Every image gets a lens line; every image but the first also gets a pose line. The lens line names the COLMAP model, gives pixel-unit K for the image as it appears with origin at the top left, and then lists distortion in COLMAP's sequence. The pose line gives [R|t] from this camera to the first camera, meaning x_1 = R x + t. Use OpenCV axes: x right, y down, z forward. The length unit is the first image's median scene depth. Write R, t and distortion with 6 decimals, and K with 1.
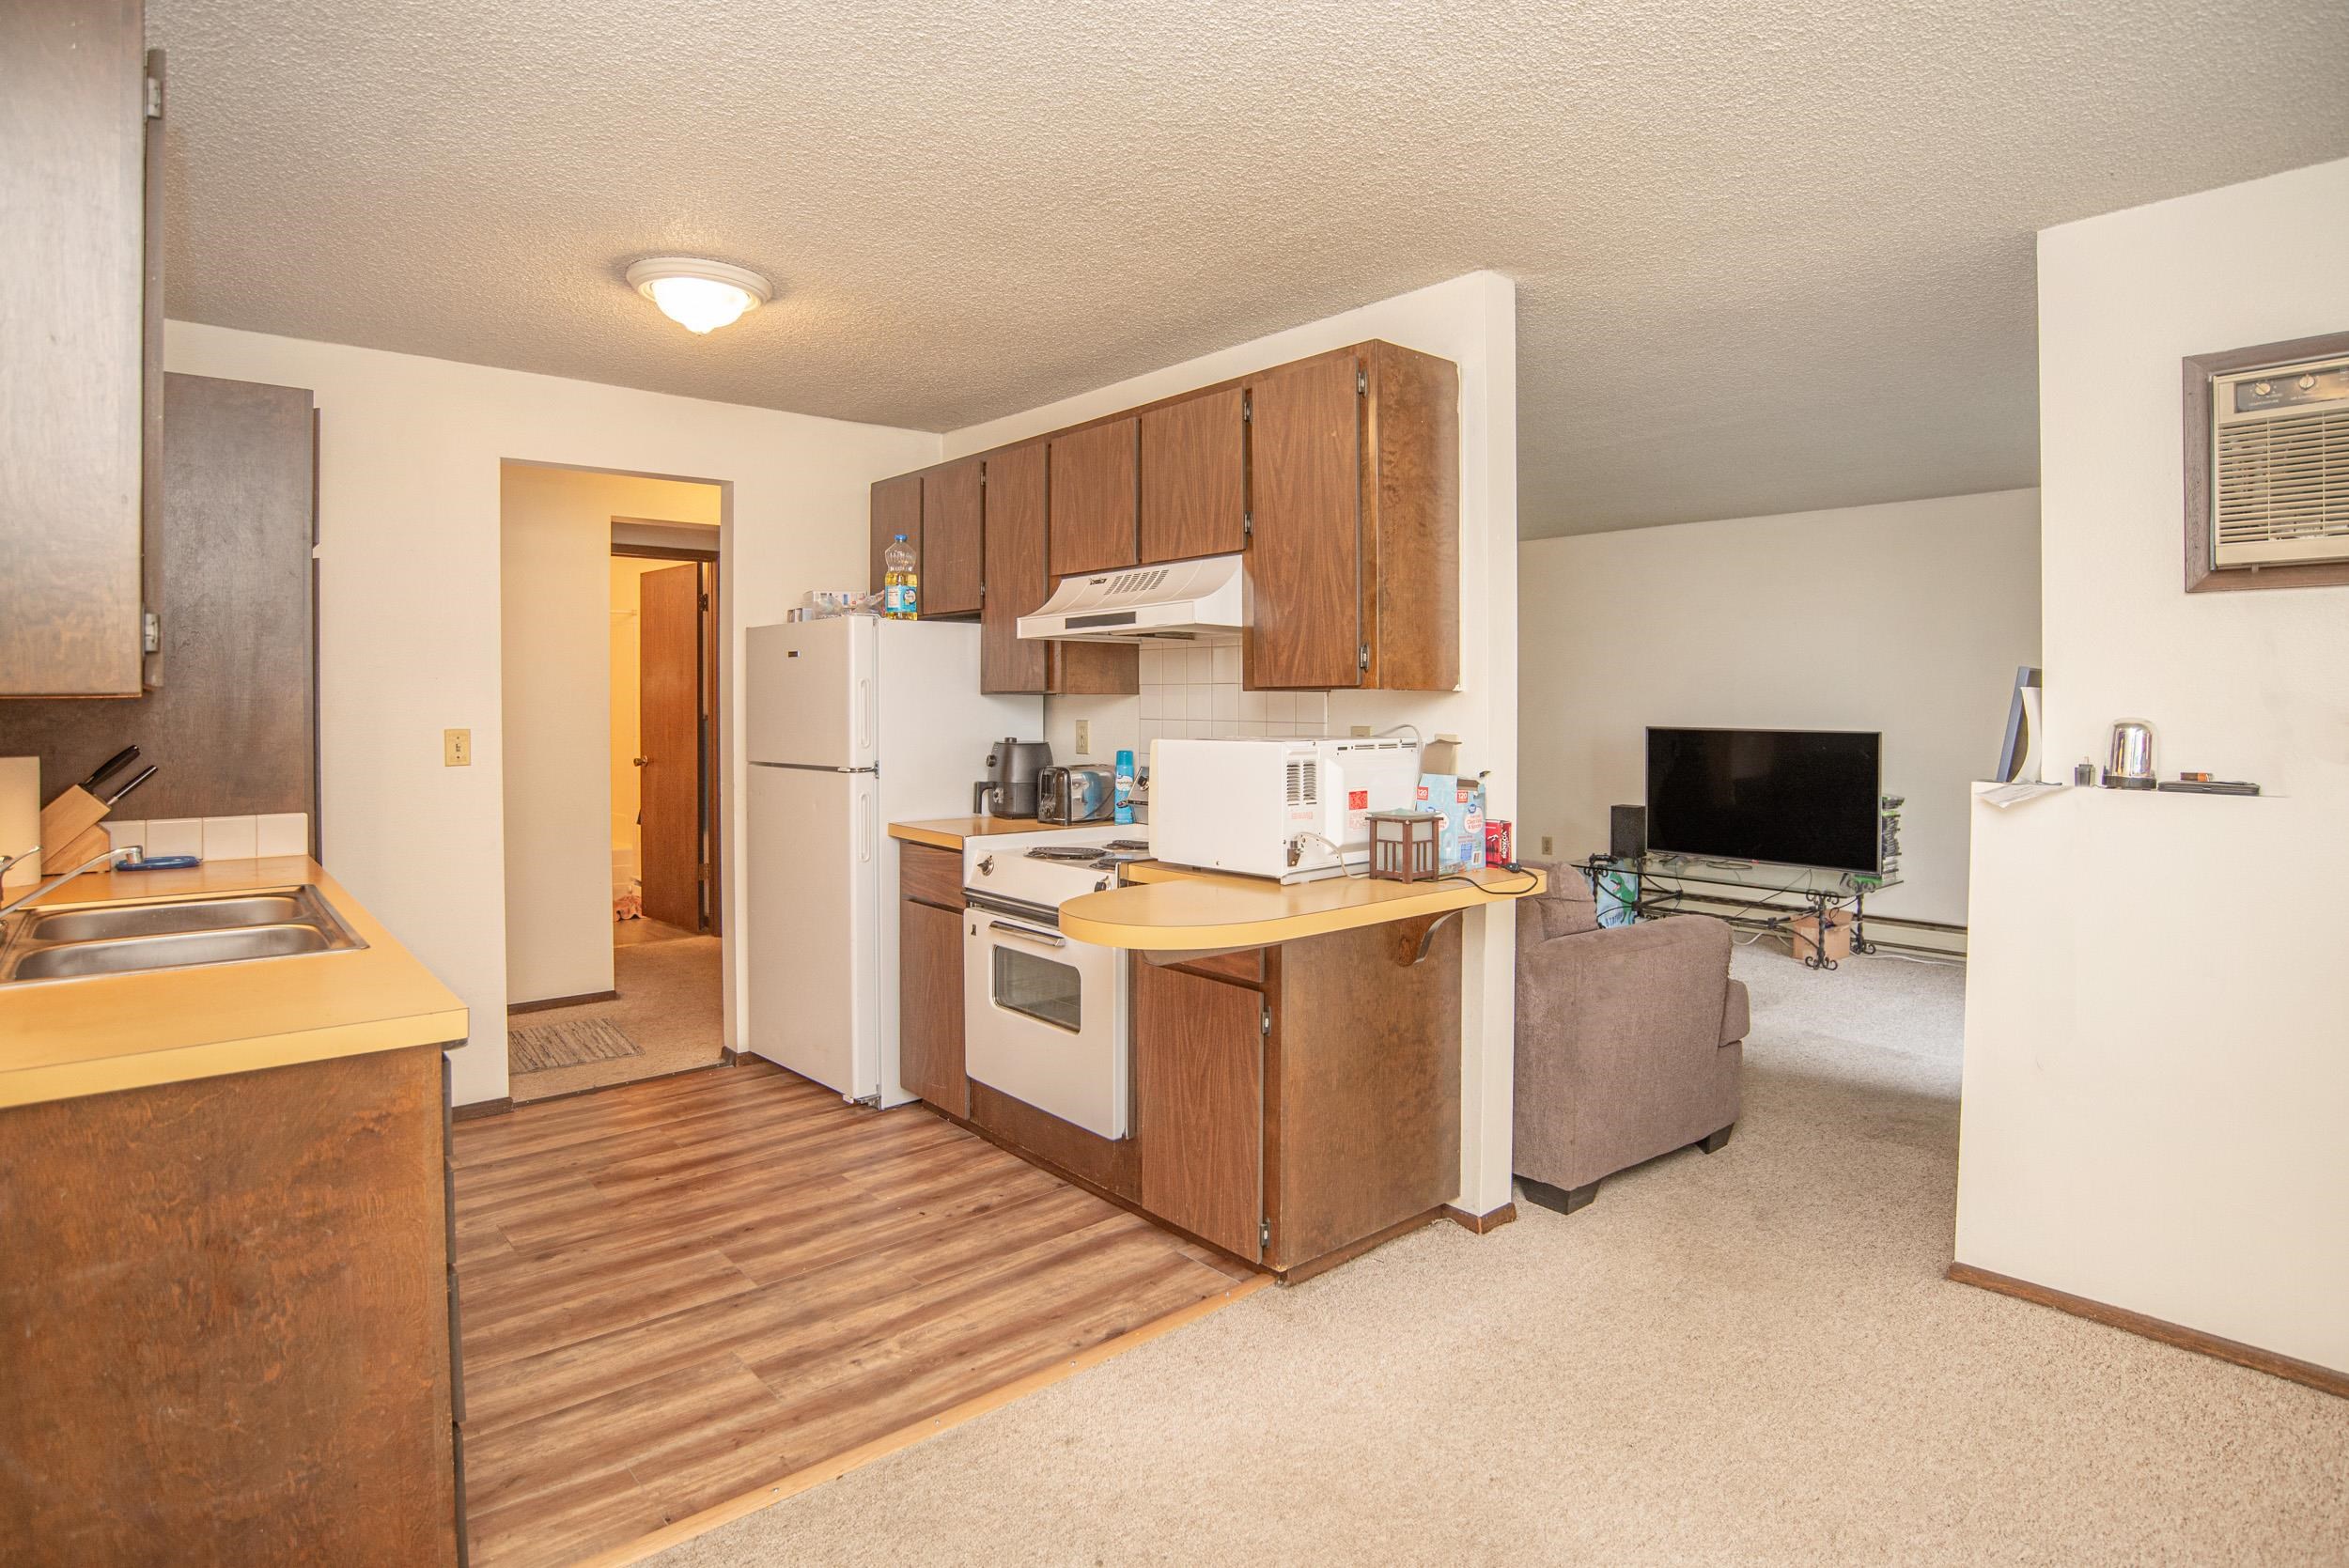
lens RADIAL K [[1256.4, 0, 1092.6], [0, 1256.4, 704.6], [0, 0, 1]] dist [-0.014104, -0.001246]
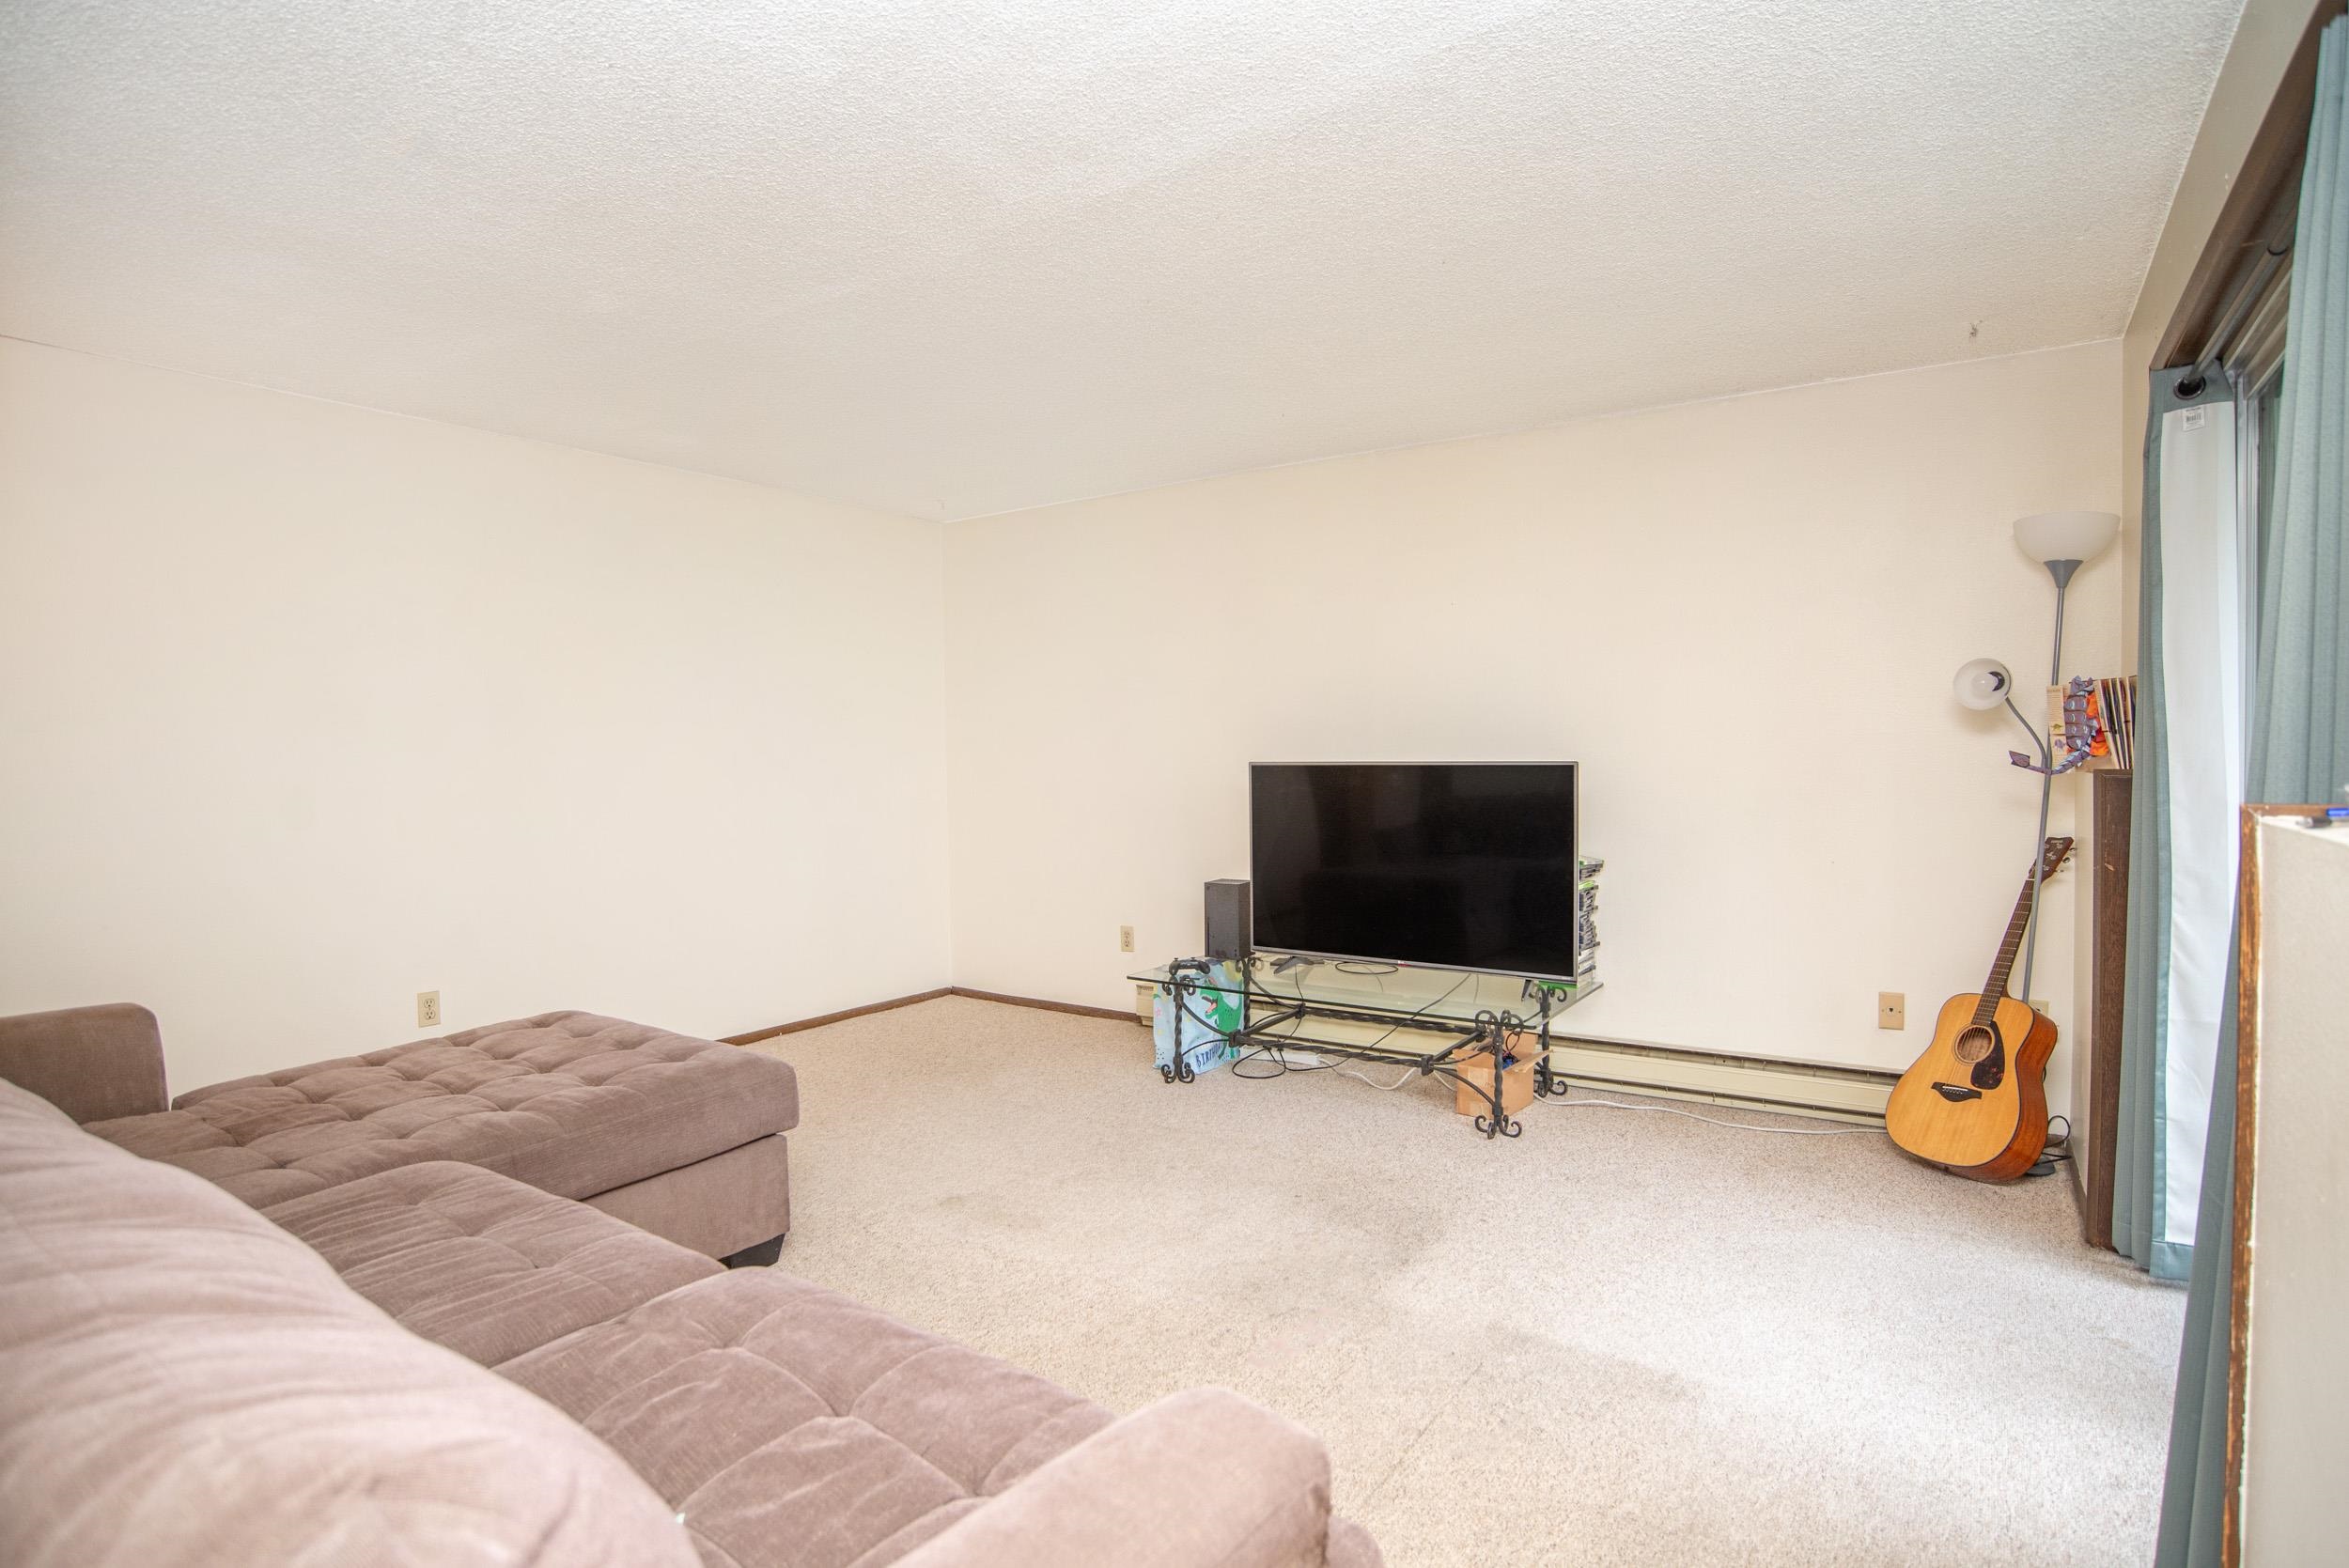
lens RADIAL K [[1256.4, 0, 1168.3], [0, 1256.4, 791.7], [0, 0, 1]] dist [-0.014104, -0.001246]
pose [[0.954507, -0.017066, 0.297699, 0.220854], [0.007937, 0.999461, 0.031847, 0.013651], [-0.298082, -0.028035, 0.954128, 0.418088]]
